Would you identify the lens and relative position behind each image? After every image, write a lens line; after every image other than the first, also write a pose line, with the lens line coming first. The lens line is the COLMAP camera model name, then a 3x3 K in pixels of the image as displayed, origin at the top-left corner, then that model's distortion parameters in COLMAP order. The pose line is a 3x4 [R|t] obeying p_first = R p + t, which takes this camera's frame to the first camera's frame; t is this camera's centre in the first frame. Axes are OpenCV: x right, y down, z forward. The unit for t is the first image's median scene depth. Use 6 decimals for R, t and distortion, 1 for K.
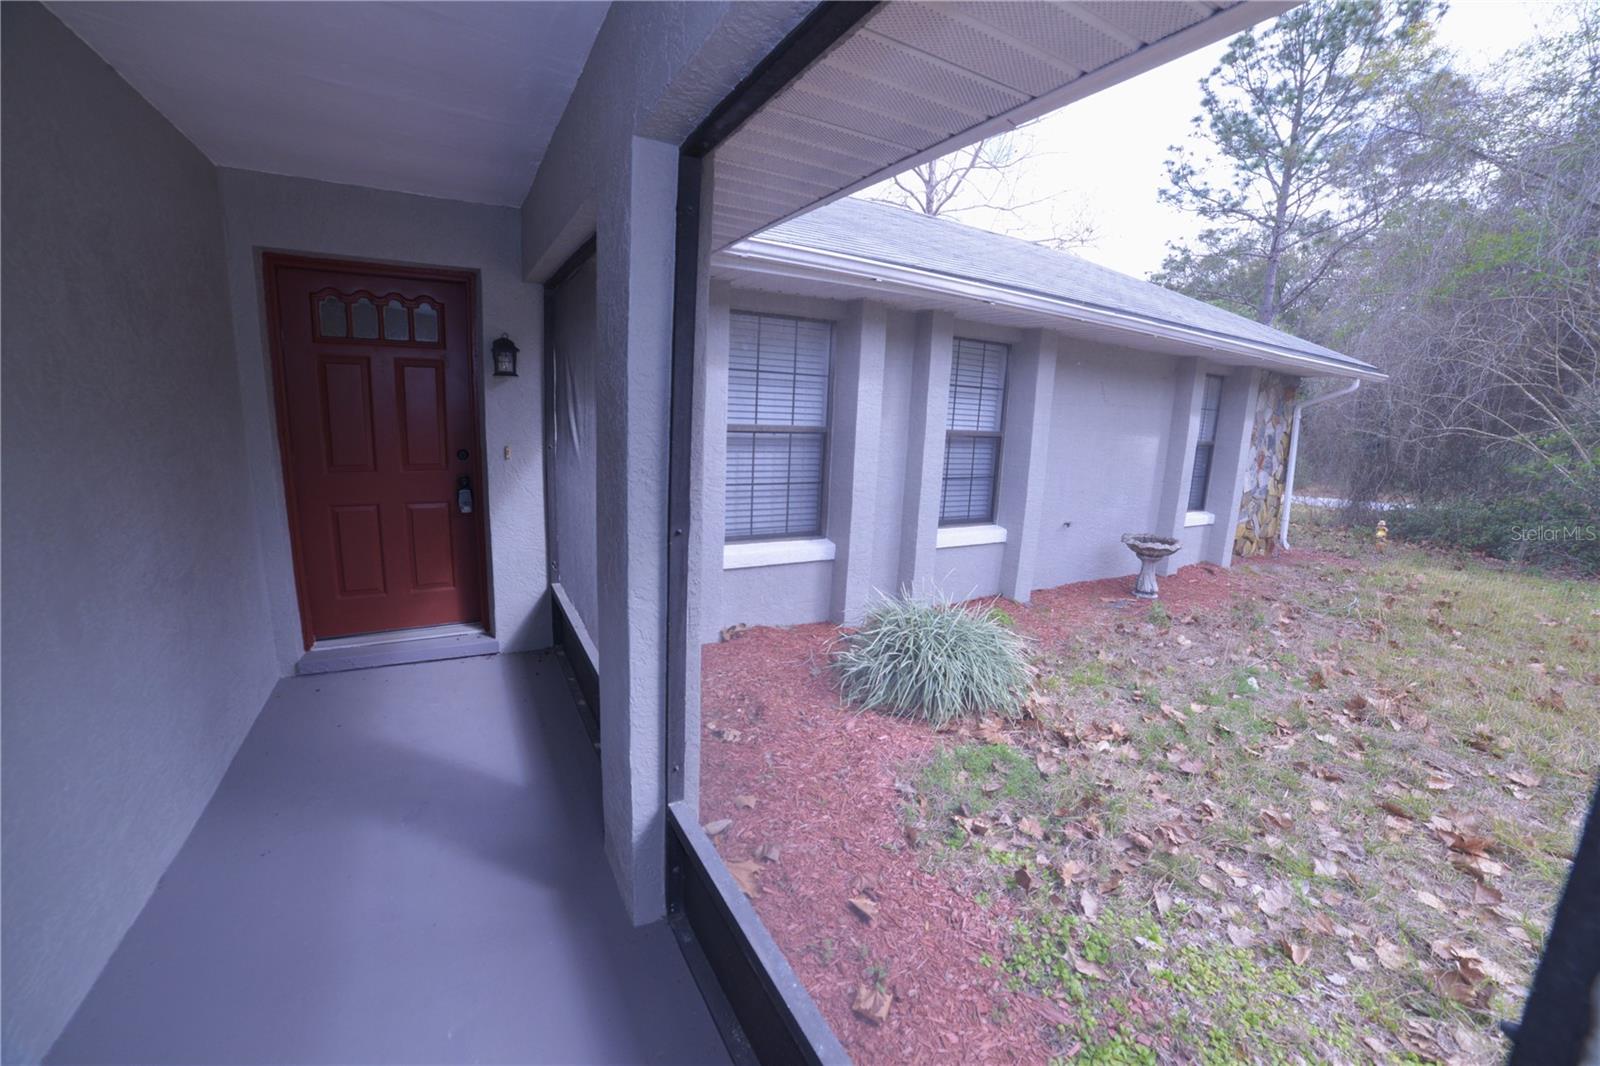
lens RADIAL K [[645.2, 0, 804.3], [0, 645.2, 532.6], [0, 0, 1]] dist [-0.107020, 0.036474]
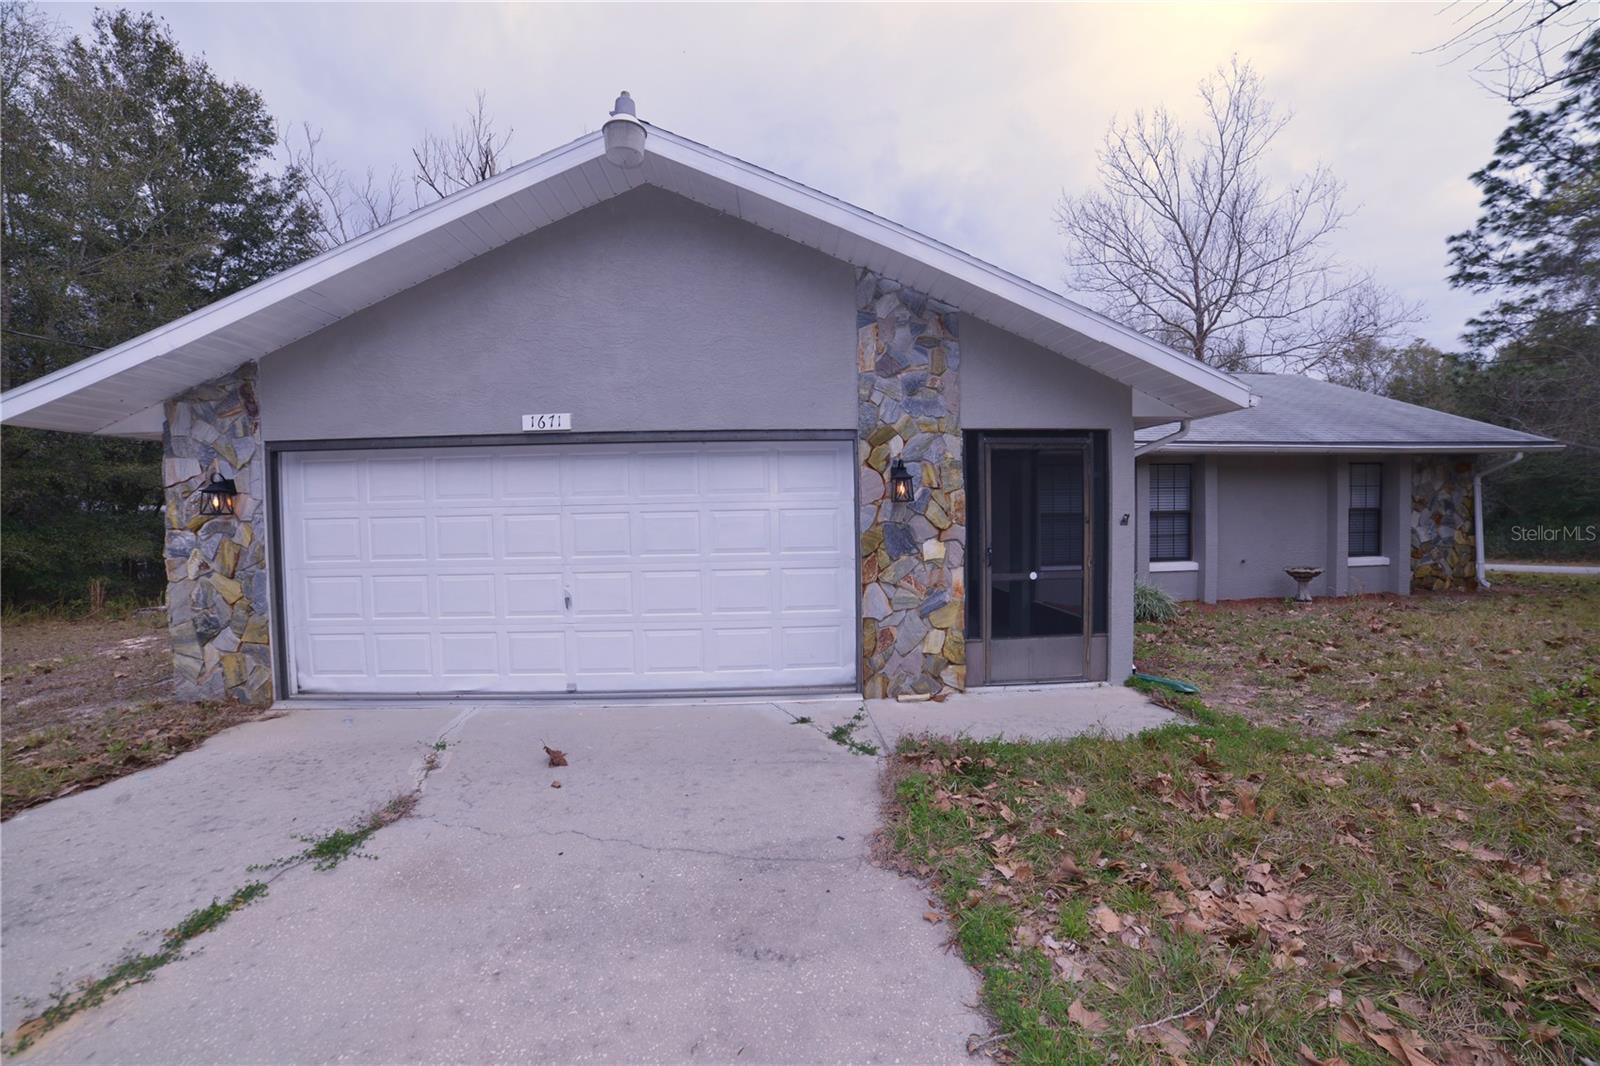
lens RADIAL K [[645.2, 0, 804.3], [0, 645.2, 532.6], [0, 0, 1]] dist [-0.107020, 0.036474]
pose [[0.898049, -0.049692, -0.437080, 0.083052], [-0.027337, 0.985374, -0.168197, 0.219217], [0.439046, 0.162997, 0.883556, -0.981268]]
